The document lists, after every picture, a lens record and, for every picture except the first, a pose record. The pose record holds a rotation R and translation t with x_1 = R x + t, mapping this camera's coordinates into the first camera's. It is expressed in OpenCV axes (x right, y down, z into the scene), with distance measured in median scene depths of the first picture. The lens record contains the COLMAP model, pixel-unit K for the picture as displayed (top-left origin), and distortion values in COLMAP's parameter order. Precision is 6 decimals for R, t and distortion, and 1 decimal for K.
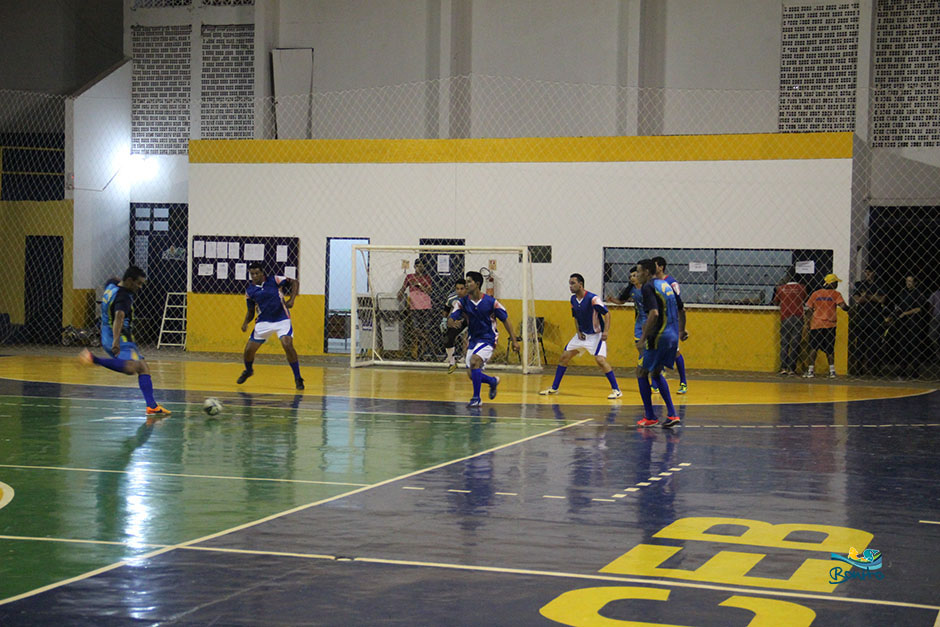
lens RADIAL K [[1676.7, 0, 458.7], [0, 1676.7, 288.7], [0, 0, 1]] dist [0.288423, 0.000000]
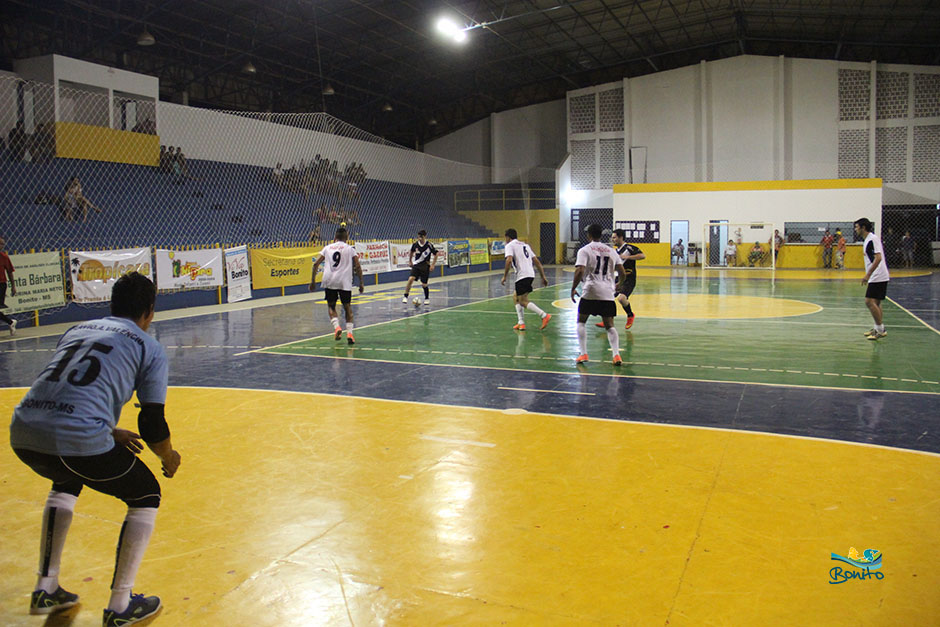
lens RADIAL K [[779.6, 0, 463.9], [0, 779.6, 297.9], [0, 0, 1]] dist [-0.174152, 0.138752]
pose [[0.996356, -0.021313, -0.082580, -0.295843], [0.027069, 0.997234, 0.069217, -0.002135], [0.080877, -0.071200, 0.994178, -0.214028]]
